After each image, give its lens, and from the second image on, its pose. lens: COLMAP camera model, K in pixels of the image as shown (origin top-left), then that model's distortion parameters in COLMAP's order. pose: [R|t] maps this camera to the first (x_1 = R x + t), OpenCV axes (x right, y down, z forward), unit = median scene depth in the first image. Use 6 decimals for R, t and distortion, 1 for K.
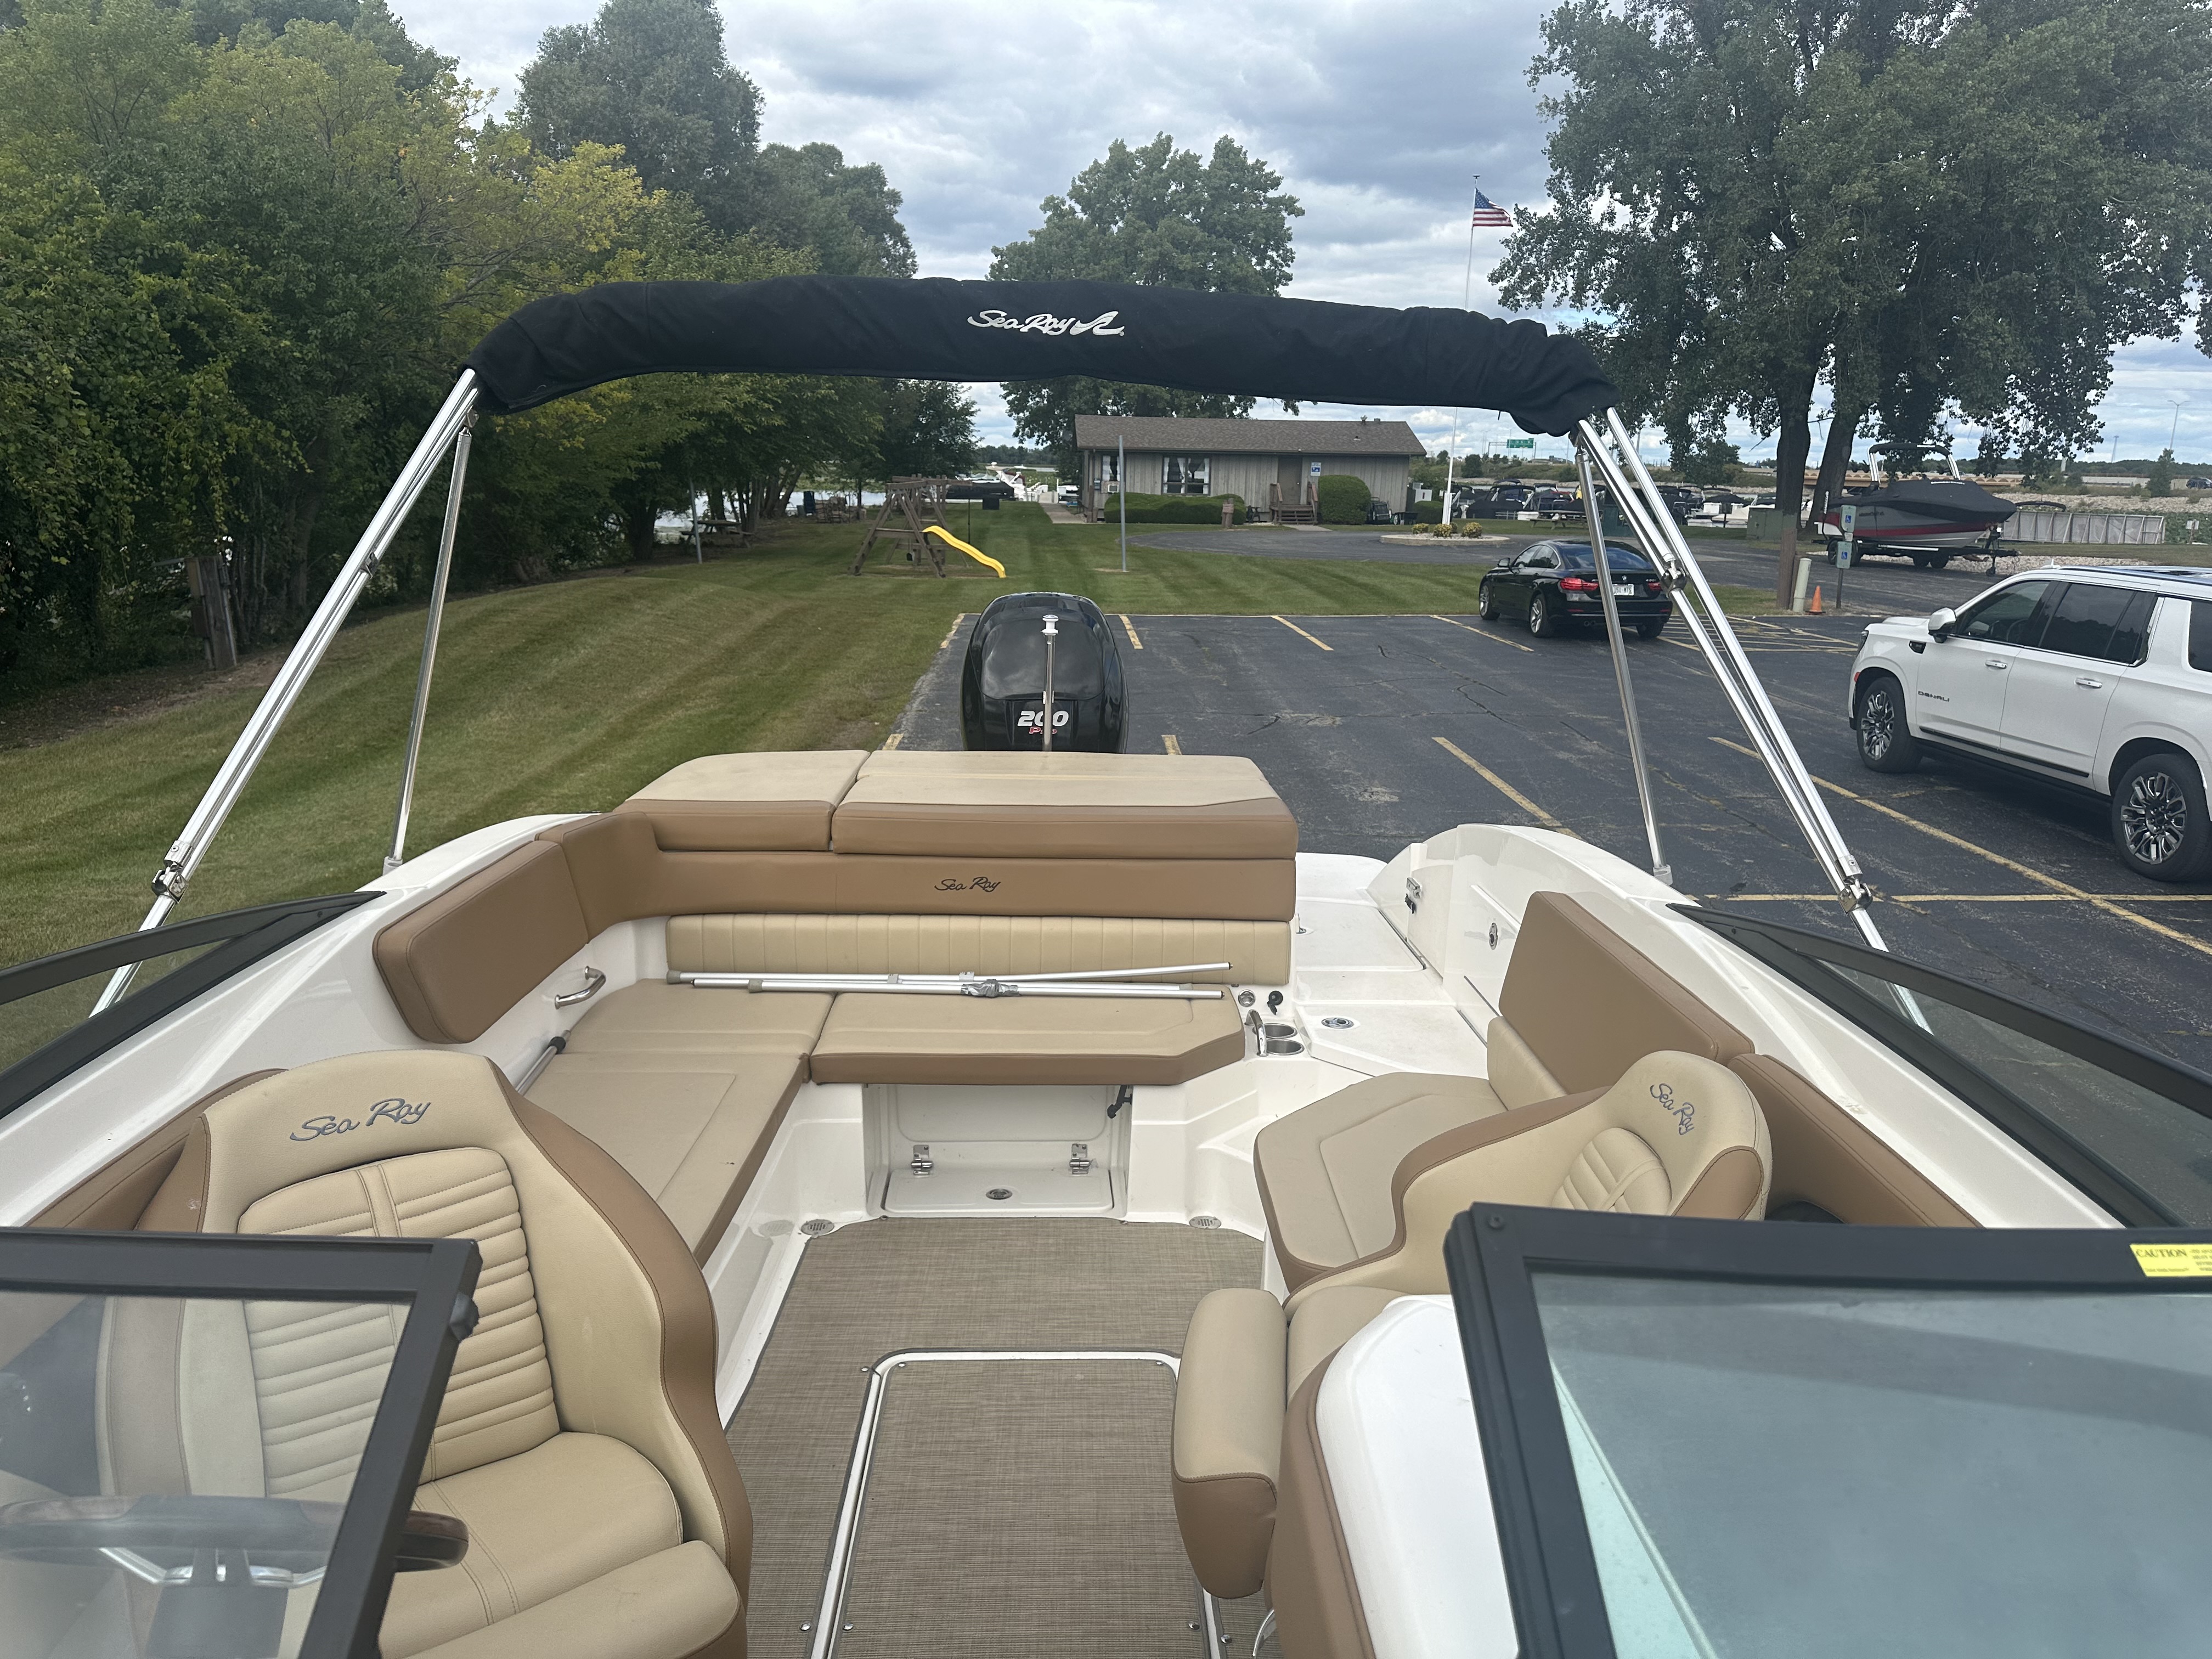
lens RADIAL K [[1587.6, 0, 1106.0], [0, 1587.6, 829.5], [0, 0, 1]] dist [0.104274, -0.181818]
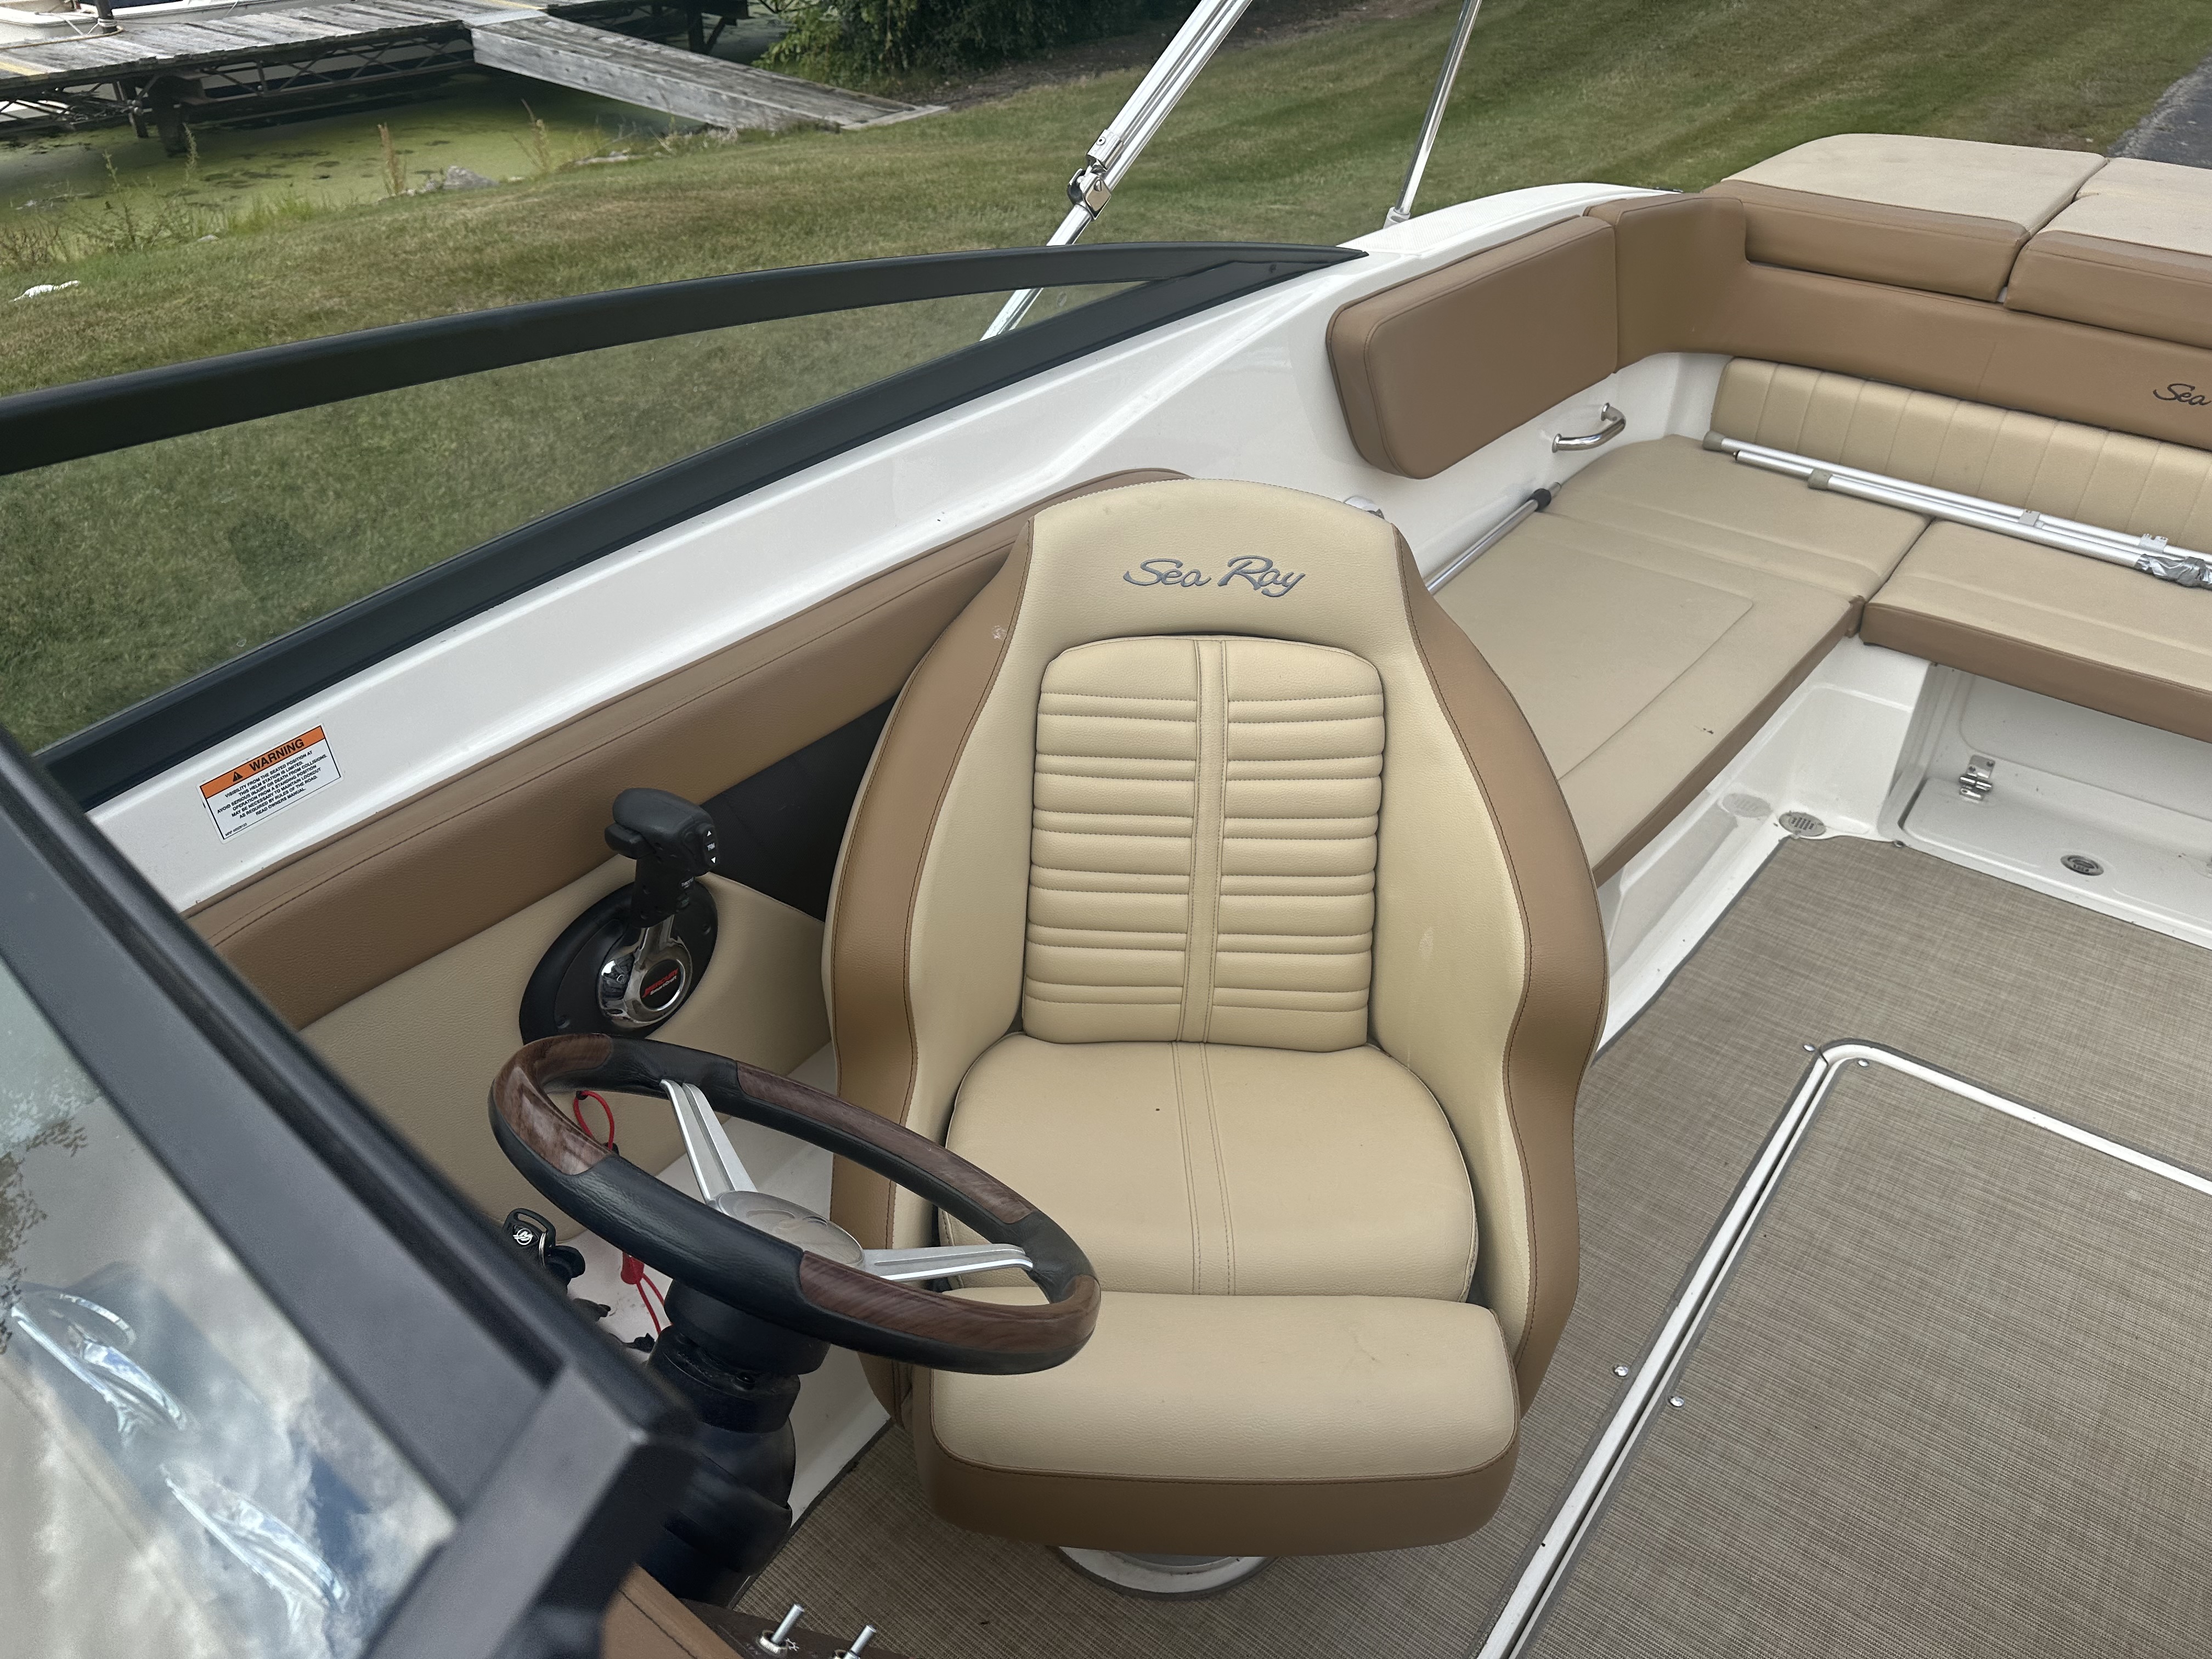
lens RADIAL K [[1600.9, 0, 1106.0], [0, 1600.9, 829.5], [0, 0, 1]] dist [0.025036, -0.036175]
pose [[0.791756, 0.343594, -0.505040, -0.054769], [-0.146407, 0.909444, 0.389199, 0.006465], [0.593033, -0.234209, 0.770363, 0.216710]]
